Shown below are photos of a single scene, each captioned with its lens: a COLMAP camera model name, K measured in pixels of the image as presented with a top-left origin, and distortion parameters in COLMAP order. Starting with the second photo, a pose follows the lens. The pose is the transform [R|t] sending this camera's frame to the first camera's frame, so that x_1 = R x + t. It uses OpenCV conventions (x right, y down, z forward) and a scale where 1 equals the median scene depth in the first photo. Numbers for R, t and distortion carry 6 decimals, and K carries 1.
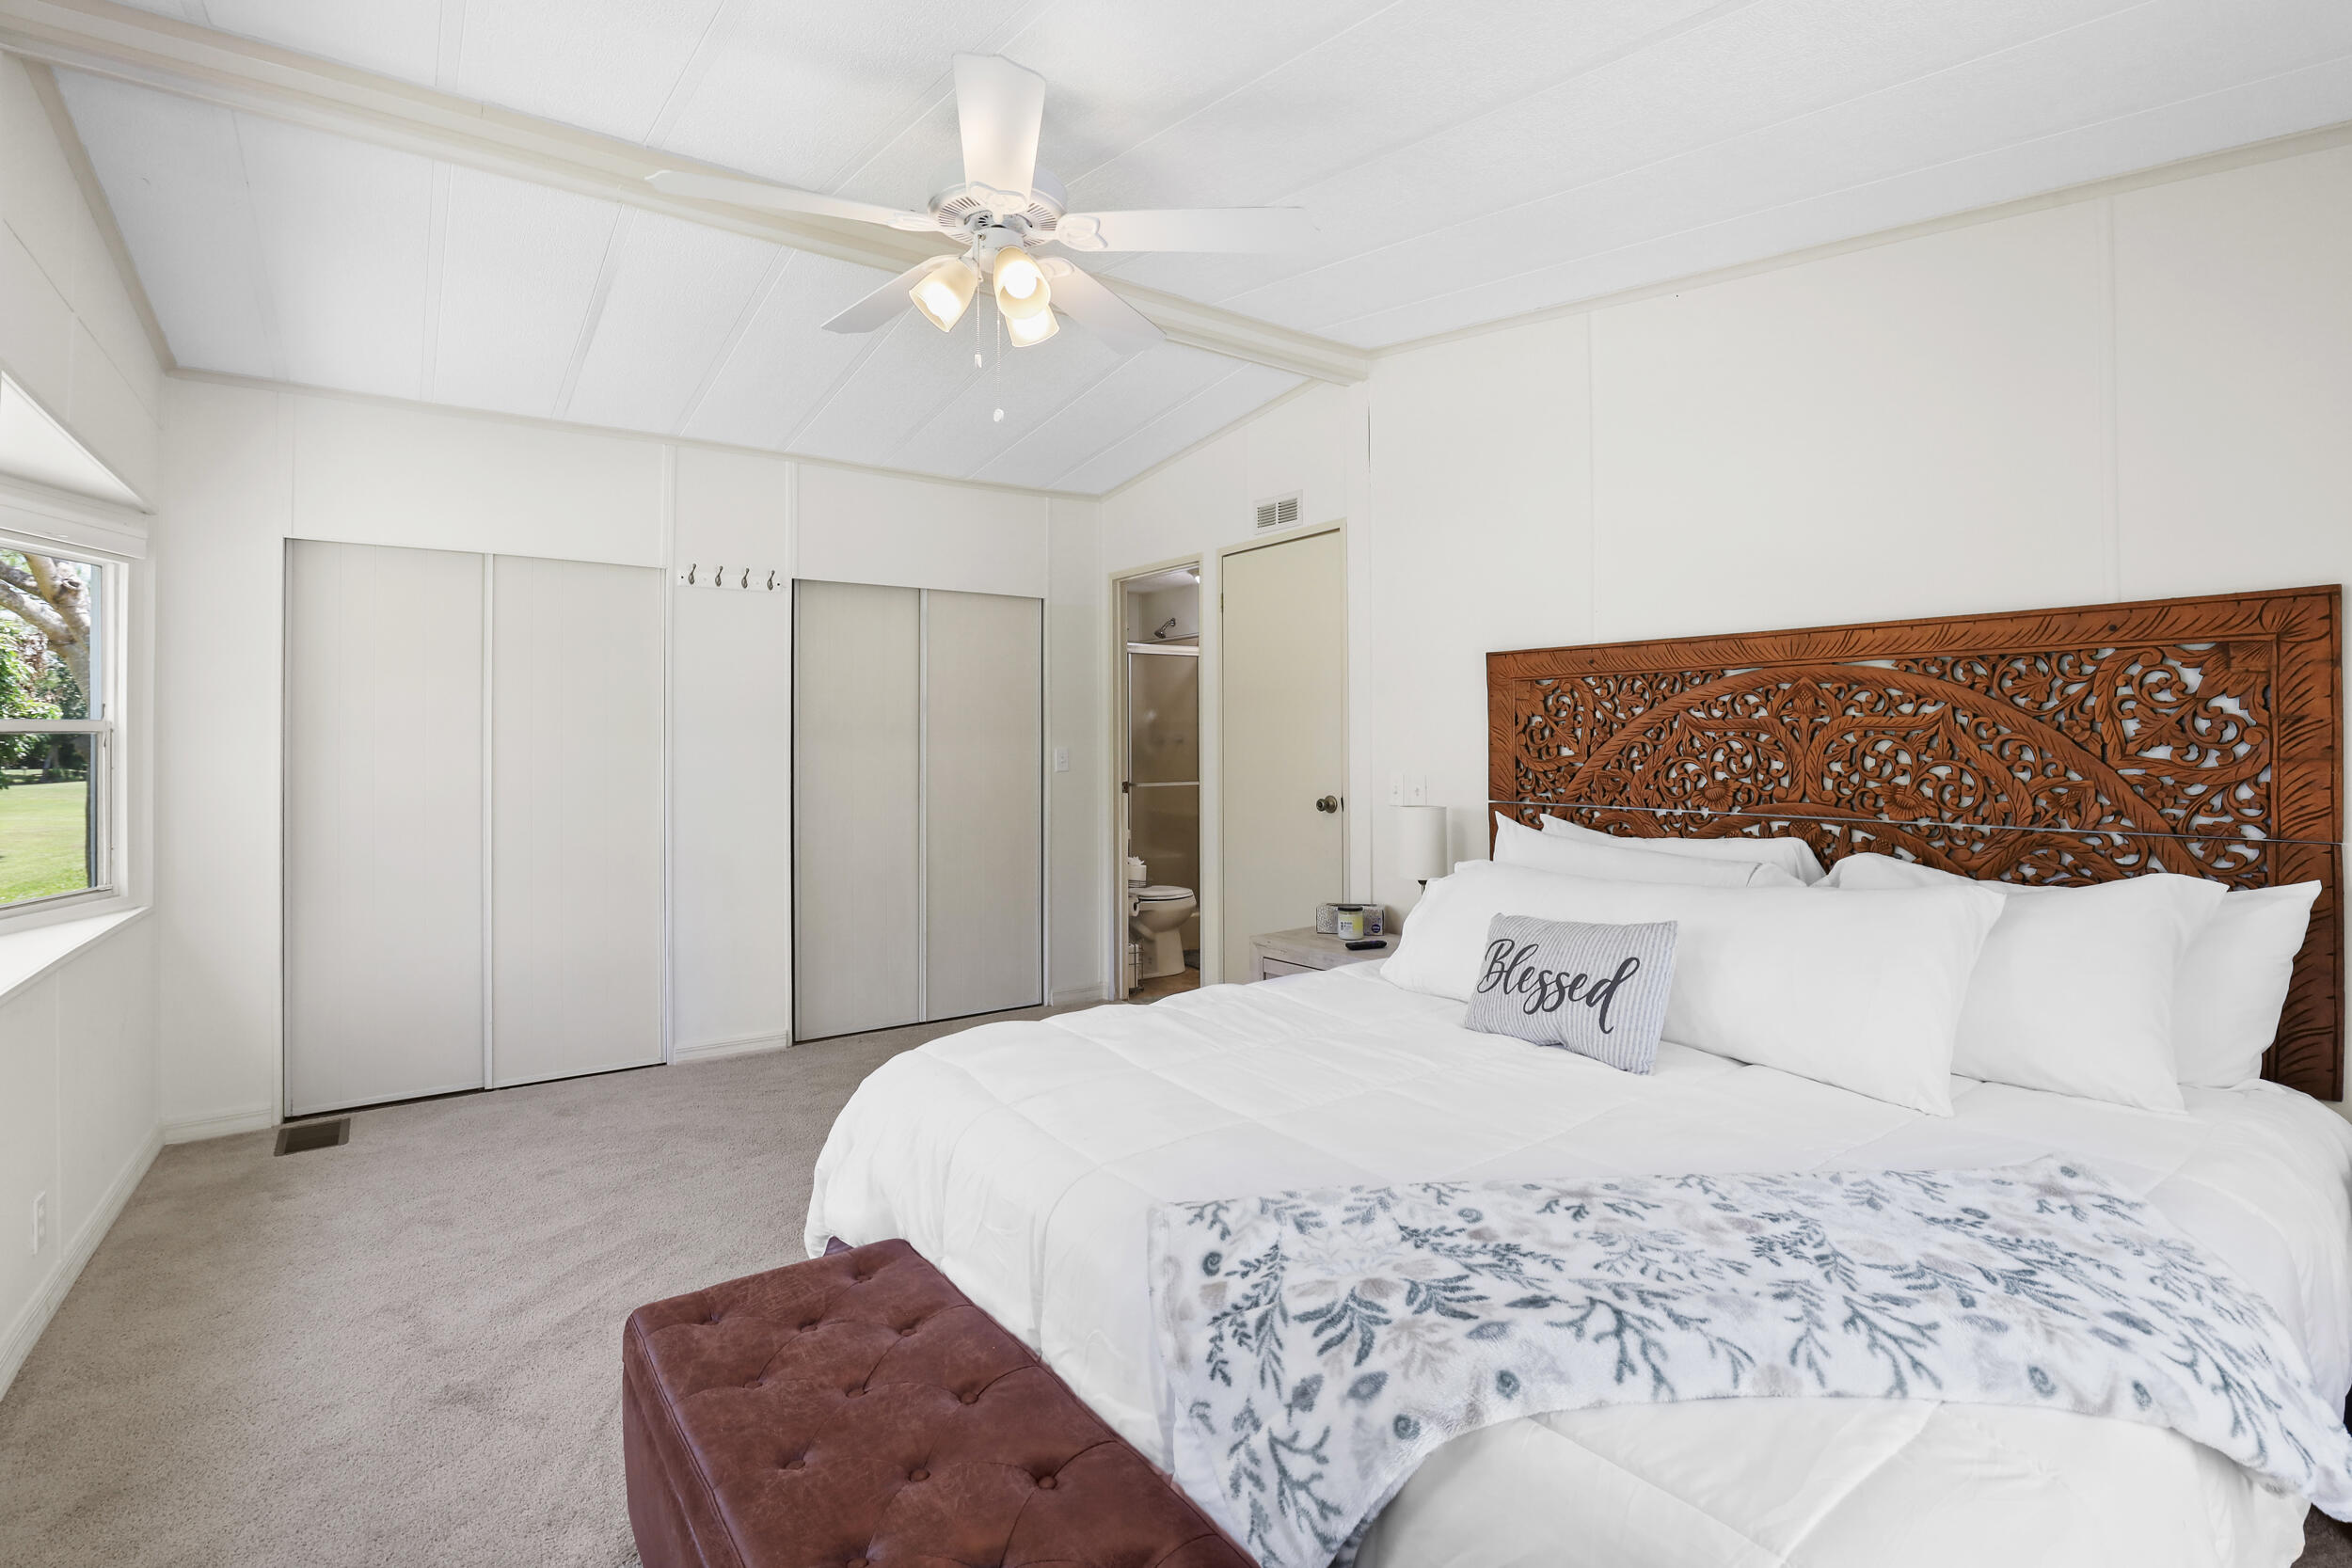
lens RADIAL K [[1073.9, 0, 1149.8], [0, 1073.9, 735.6], [0, 0, 1]] dist [-0.026735, 0.000862]
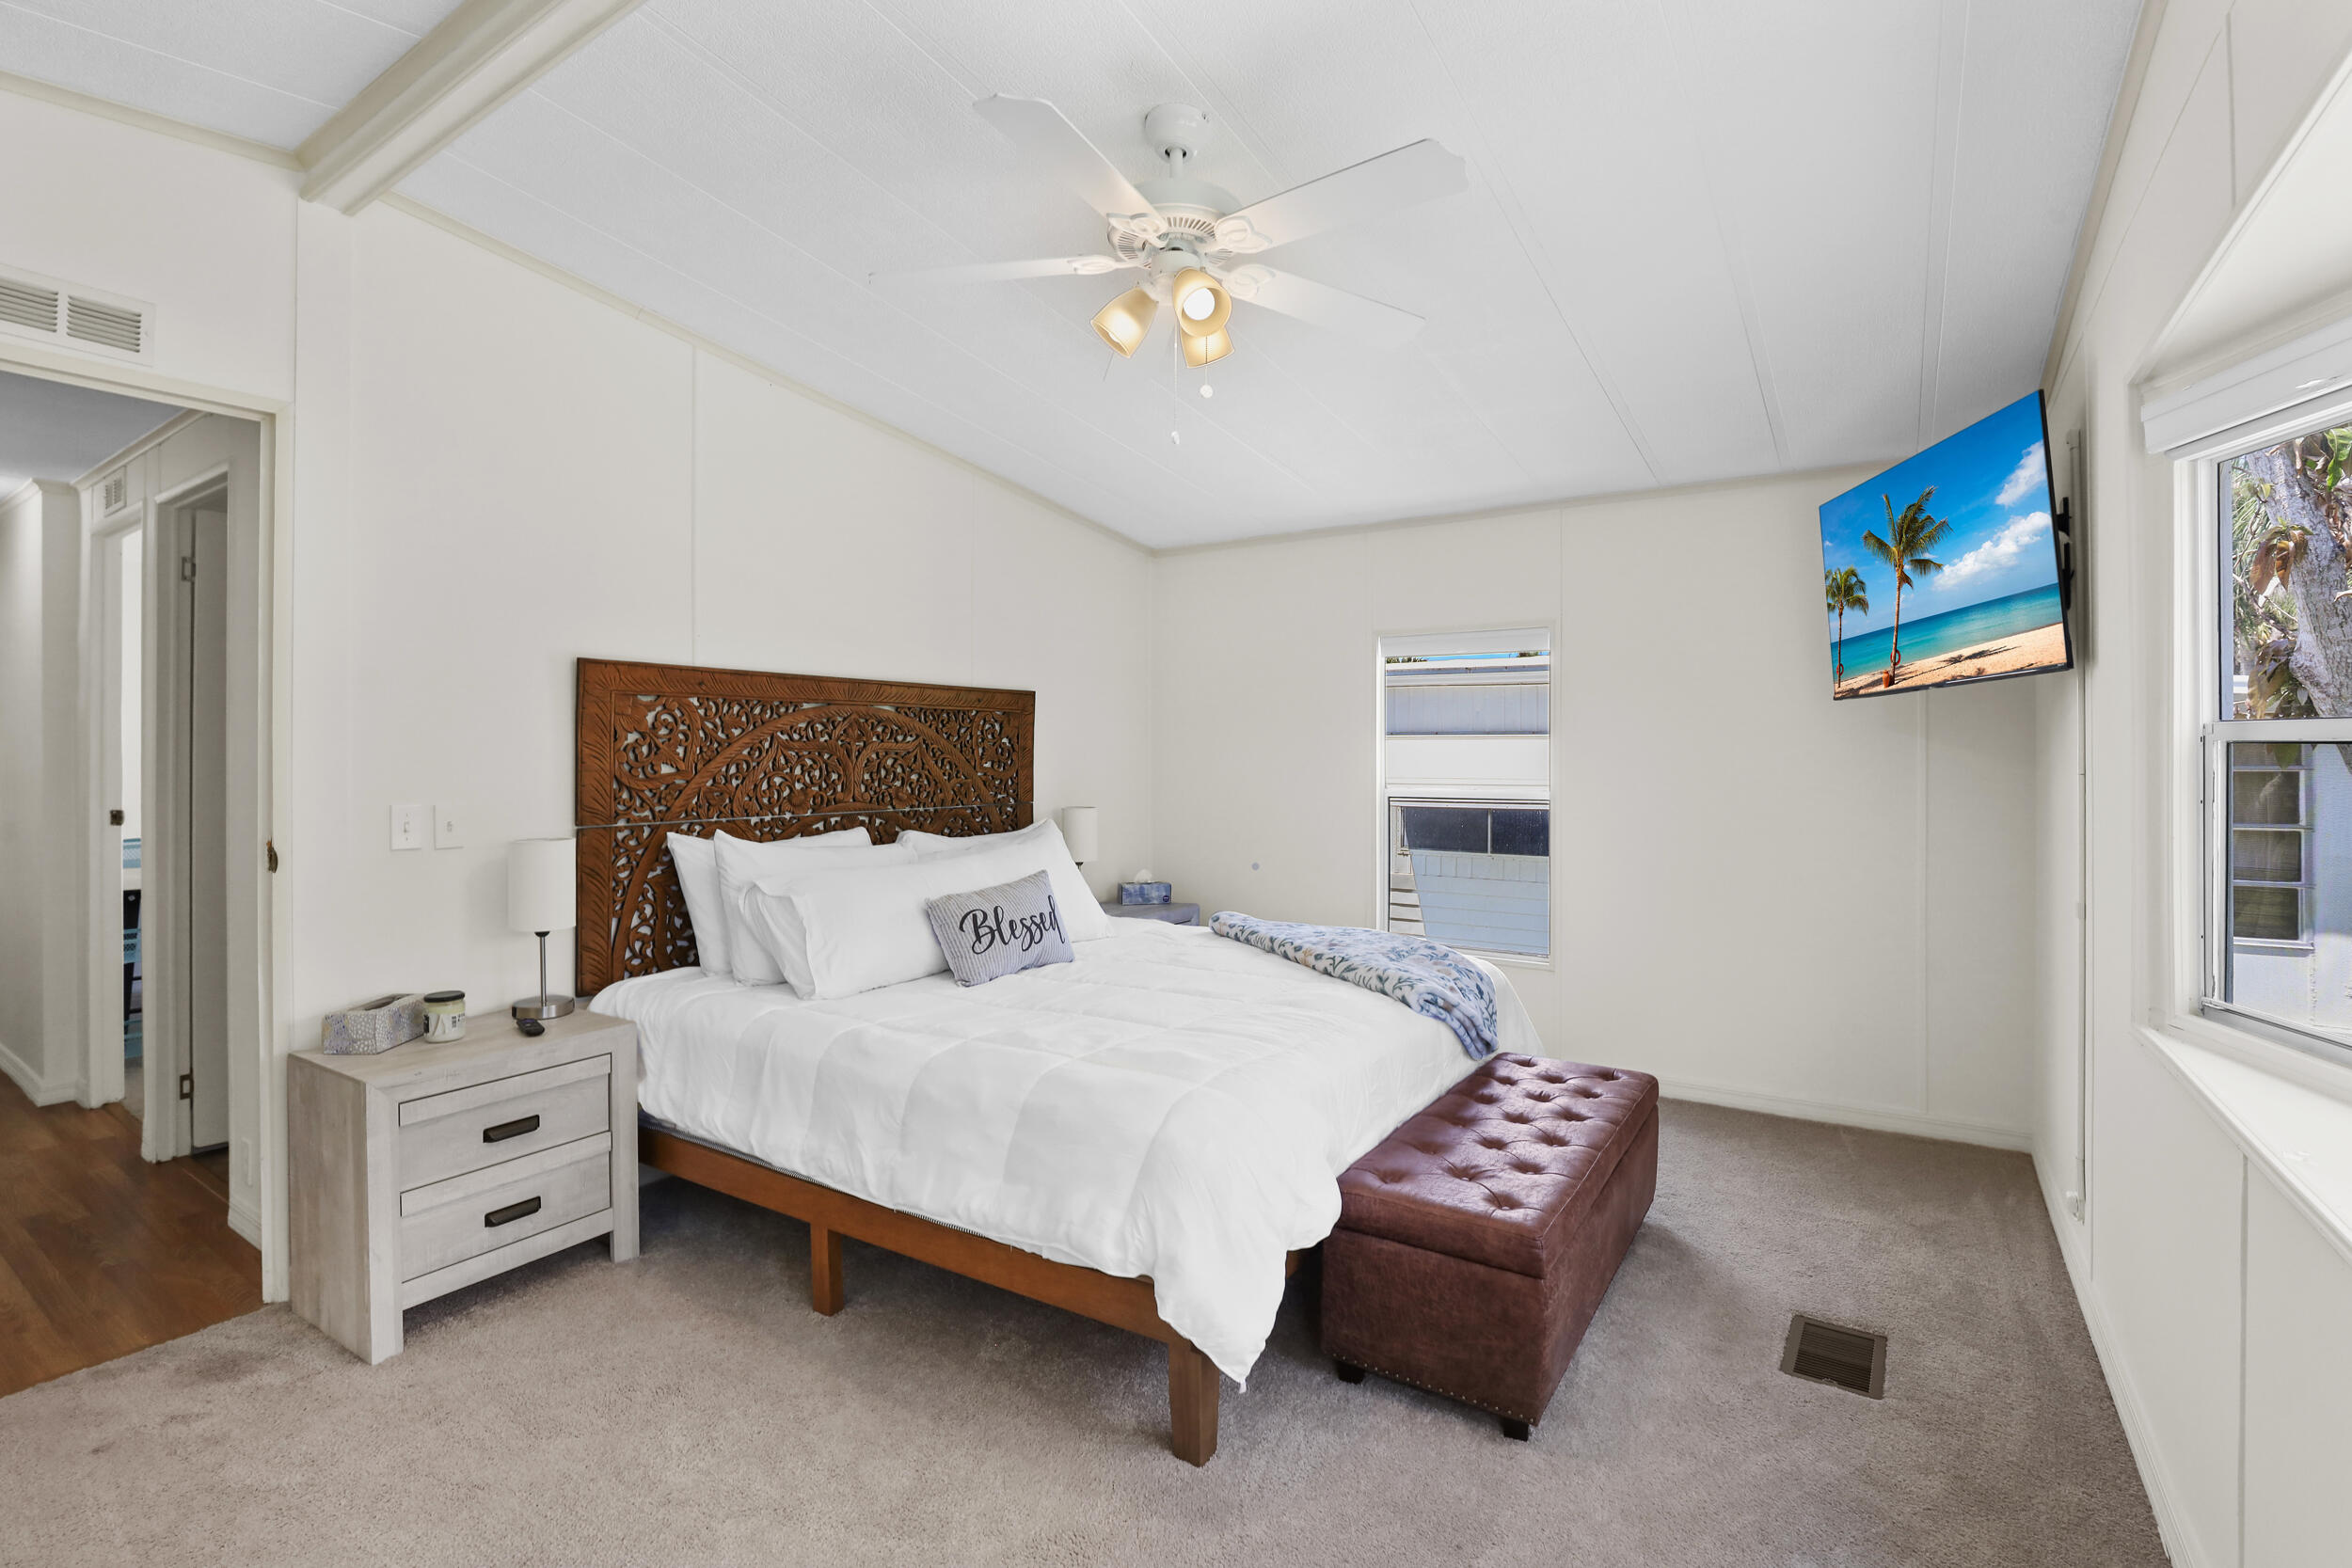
lens RADIAL K [[1073.9, 0, 1180.0], [0, 1073.9, 760.2], [0, 0, 1]] dist [-0.026735, 0.000862]
pose [[-0.362183, 0.004954, 0.932094, -0.826165], [0.001956, 0.999988, -0.004555, 0.014028], [-0.932105, 0.000173, -0.362188, 1.060388]]
